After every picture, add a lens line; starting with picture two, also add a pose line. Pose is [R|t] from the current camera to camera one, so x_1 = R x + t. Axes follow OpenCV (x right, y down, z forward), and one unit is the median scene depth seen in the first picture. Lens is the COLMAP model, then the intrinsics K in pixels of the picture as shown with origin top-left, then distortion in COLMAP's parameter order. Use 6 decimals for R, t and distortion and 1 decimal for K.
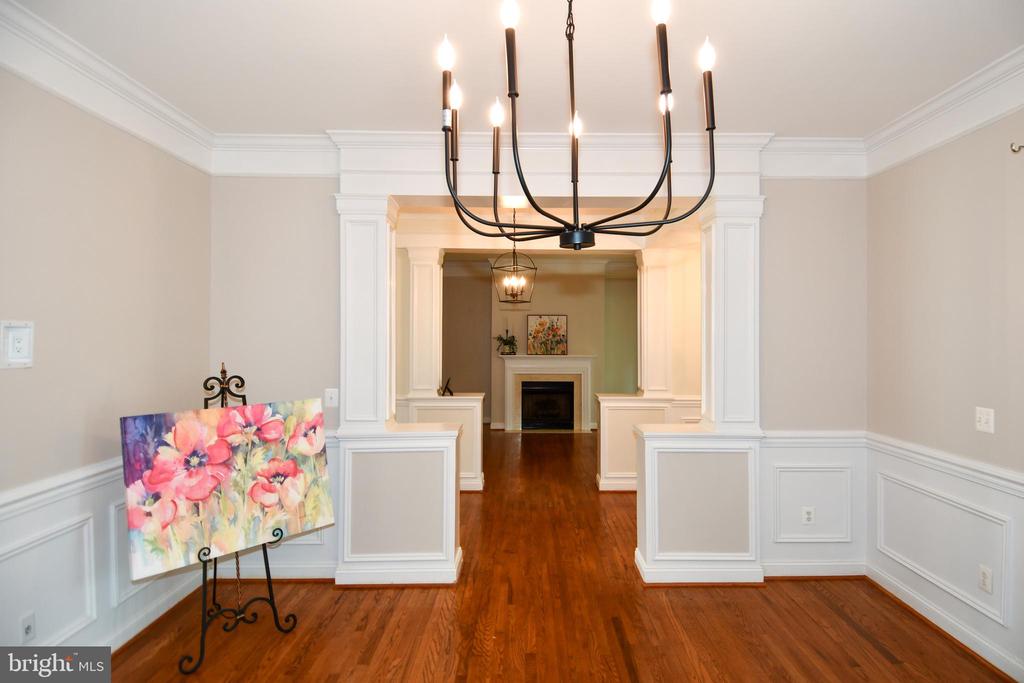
lens RADIAL K [[542.4, 0, 553.0], [0, 542.4, 330.8], [0, 0, 1]] dist [0.060360, -0.053219]
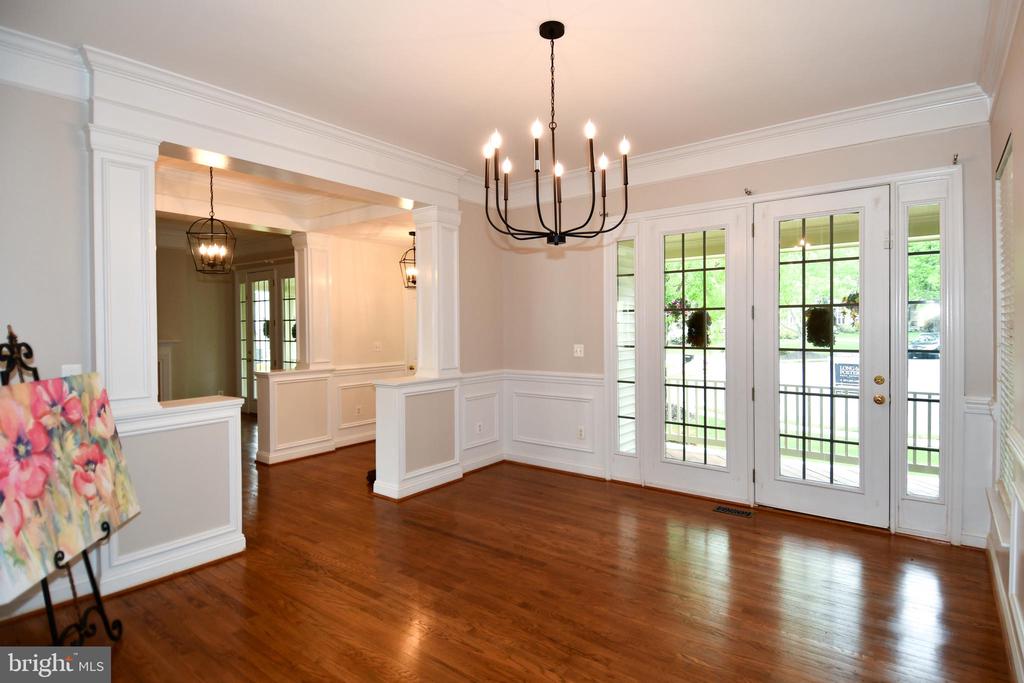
lens RADIAL K [[522.6, 0, 548.8], [0, 522.6, 328.0], [0, 0, 1]] dist [0.063019, -0.045293]
pose [[0.604462, -0.013321, 0.796523, -0.721529], [0.004968, 0.999904, 0.012953, 0.055059], [-0.796619, -0.003872, 0.604470, -0.029176]]
